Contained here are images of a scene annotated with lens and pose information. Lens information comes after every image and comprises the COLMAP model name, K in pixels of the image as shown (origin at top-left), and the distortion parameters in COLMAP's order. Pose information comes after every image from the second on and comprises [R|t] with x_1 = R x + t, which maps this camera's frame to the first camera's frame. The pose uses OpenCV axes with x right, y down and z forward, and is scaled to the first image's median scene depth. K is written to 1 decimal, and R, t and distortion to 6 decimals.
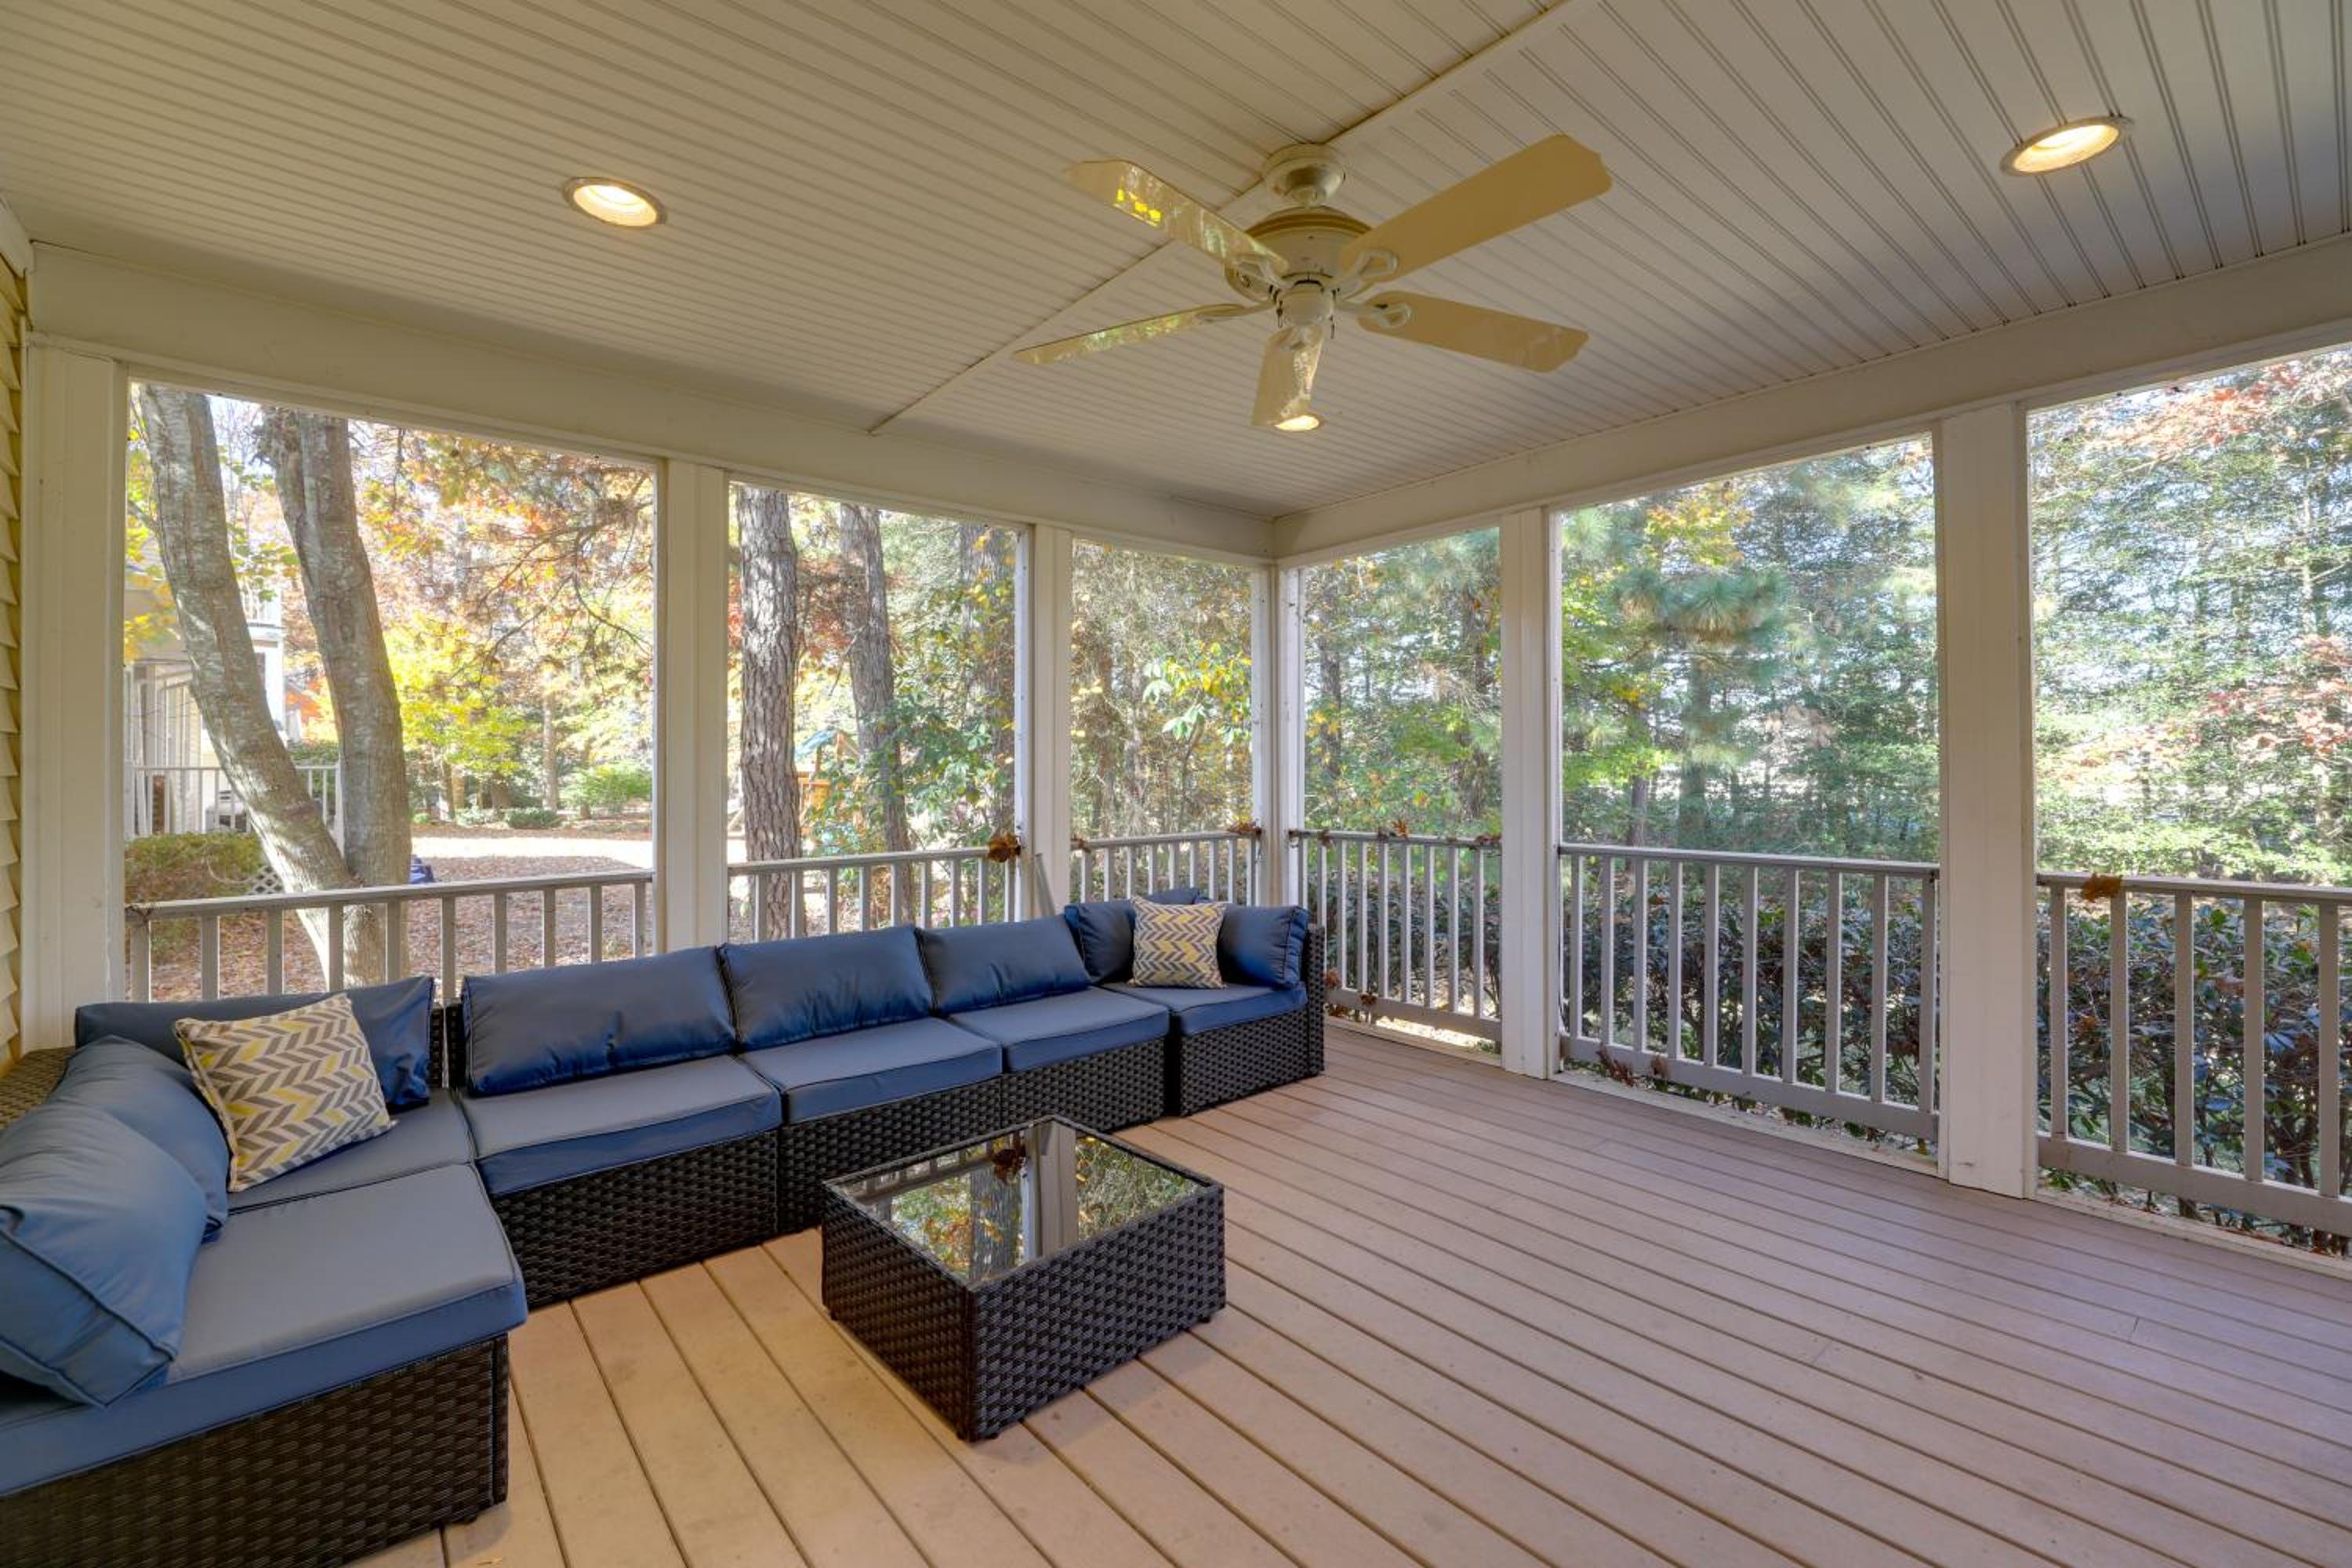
lens RADIAL K [[997.6, 0, 1082.5], [0, 997.6, 782.6], [0, 0, 1]] dist [-0.001202, -0.000238]
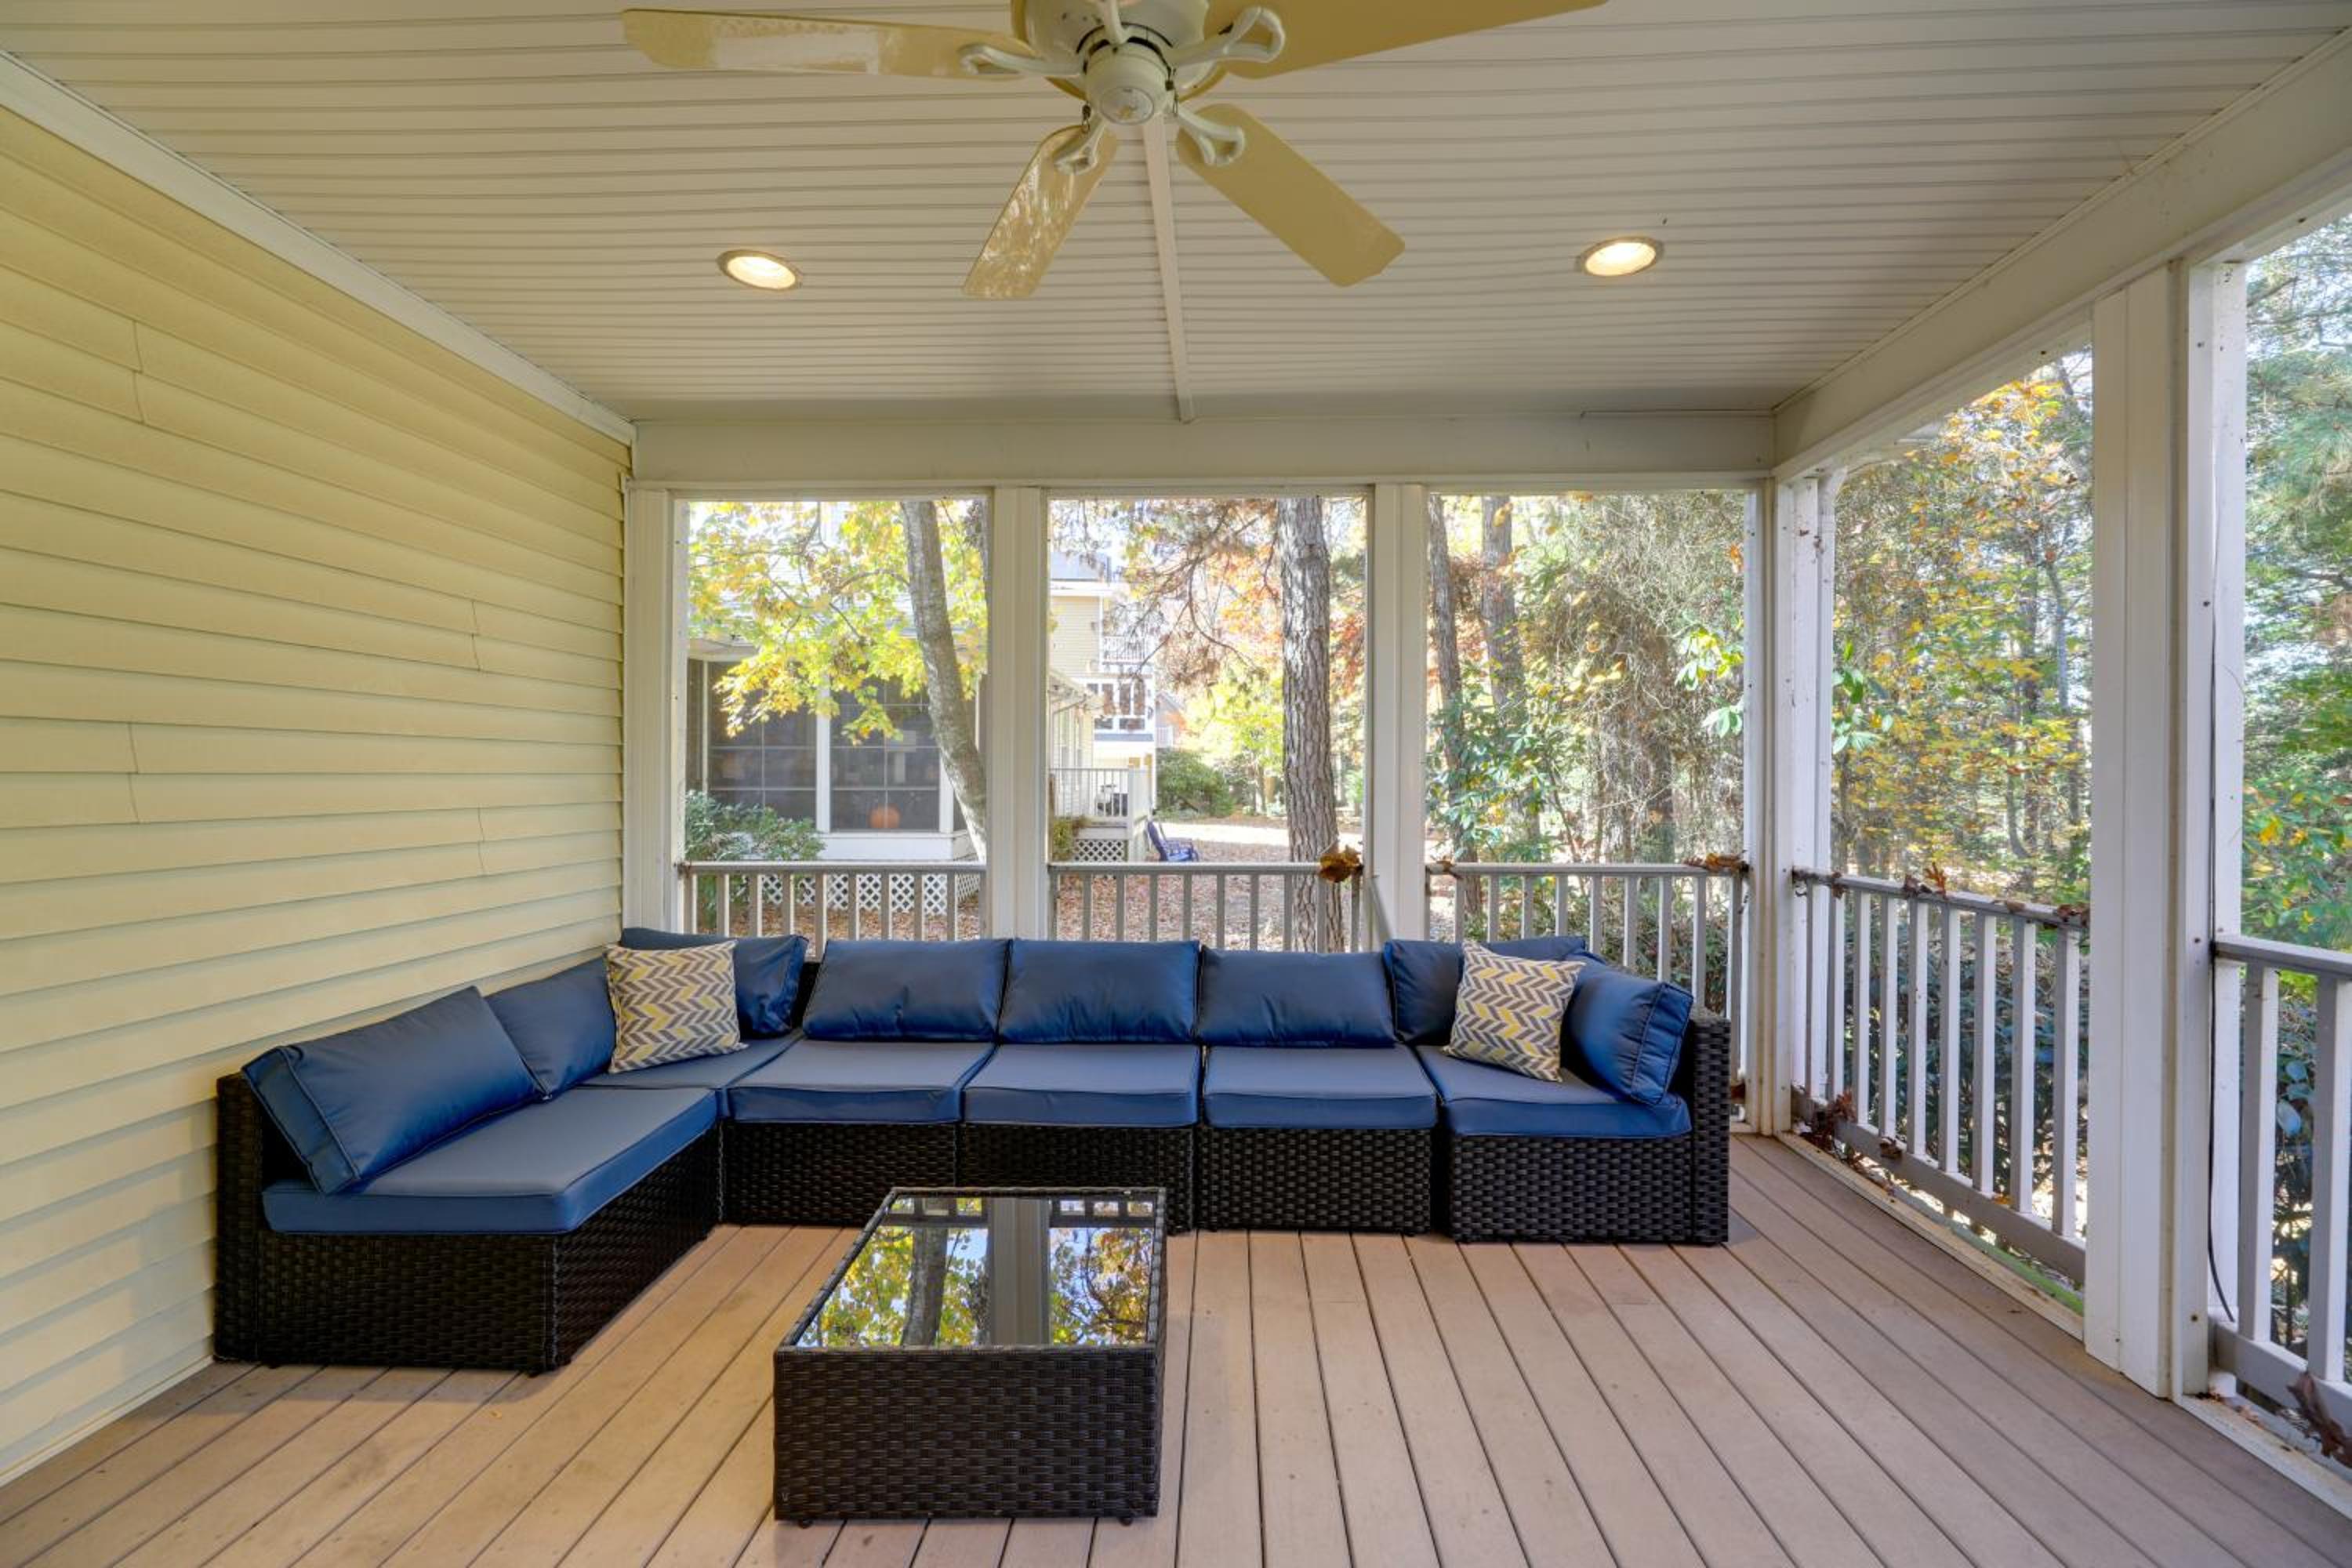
lens RADIAL K [[955.2, 0, 1169.6], [0, 955.2, 787.9], [0, 0, 1]] dist [-0.001080, -0.000387]
pose [[0.764928, 0.017839, -0.643868, 0.374437], [-0.015862, 0.999835, 0.008857, -0.007809], [0.643920, 0.003438, 0.765085, 0.298766]]
